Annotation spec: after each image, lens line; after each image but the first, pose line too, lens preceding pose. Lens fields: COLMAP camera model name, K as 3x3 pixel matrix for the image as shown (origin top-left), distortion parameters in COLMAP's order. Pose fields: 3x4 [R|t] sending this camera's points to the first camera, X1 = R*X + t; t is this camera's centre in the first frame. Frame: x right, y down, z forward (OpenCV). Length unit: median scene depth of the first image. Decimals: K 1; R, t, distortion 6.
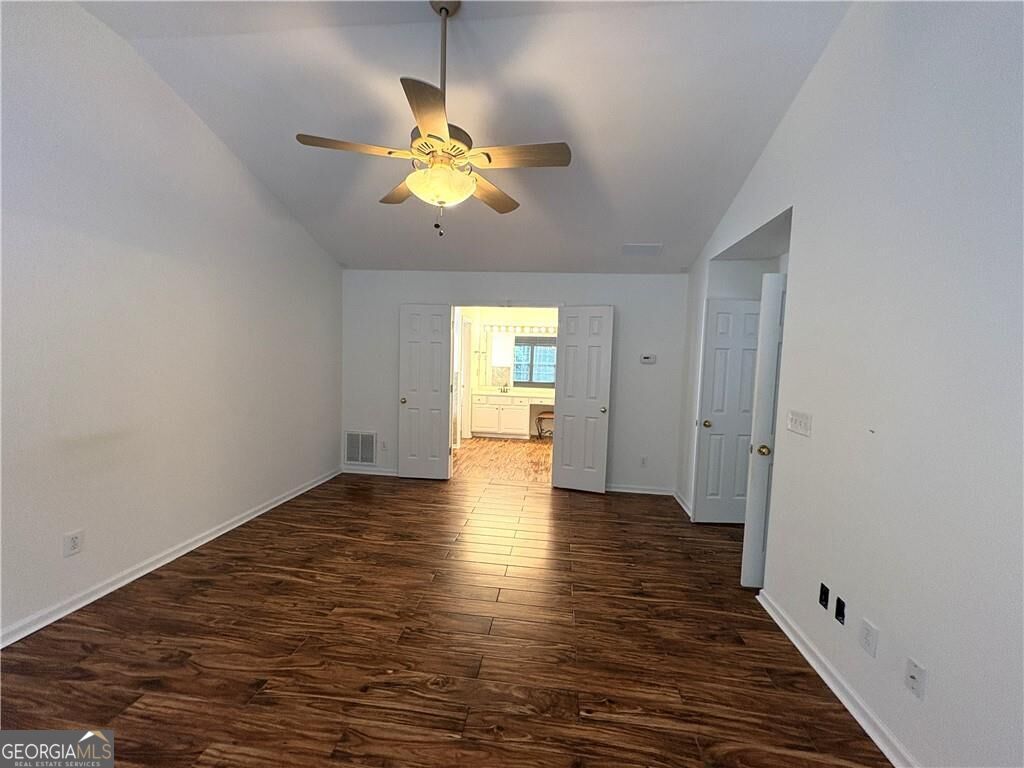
lens RADIAL K [[406.9, 0, 512.0], [0, 406.9, 384.0], [0, 0, 1]] dist [0.000677, 0.000254]
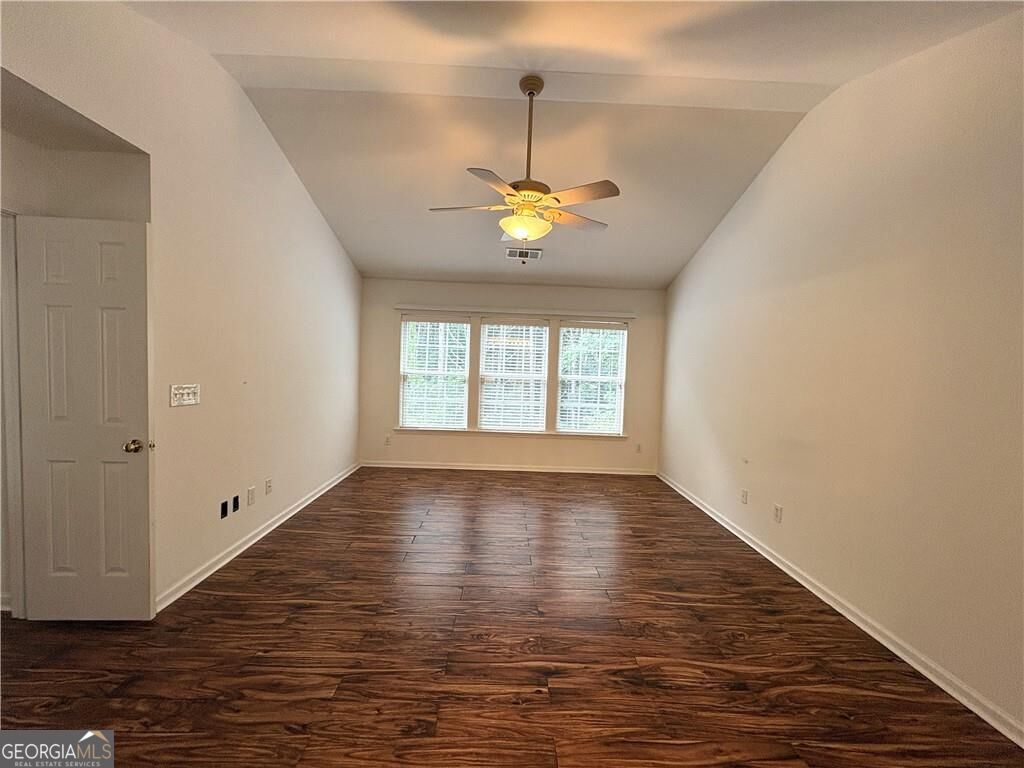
lens RADIAL K [[406.9, 0, 512.0], [0, 406.9, 384.0], [0, 0, 1]] dist [0.000677, 0.000254]
pose [[-0.988001, -0.062227, -0.141360, 0.017570], [-0.078416, 0.990609, 0.112003, -0.100437], [0.133063, 0.121744, -0.983602, 1.828449]]
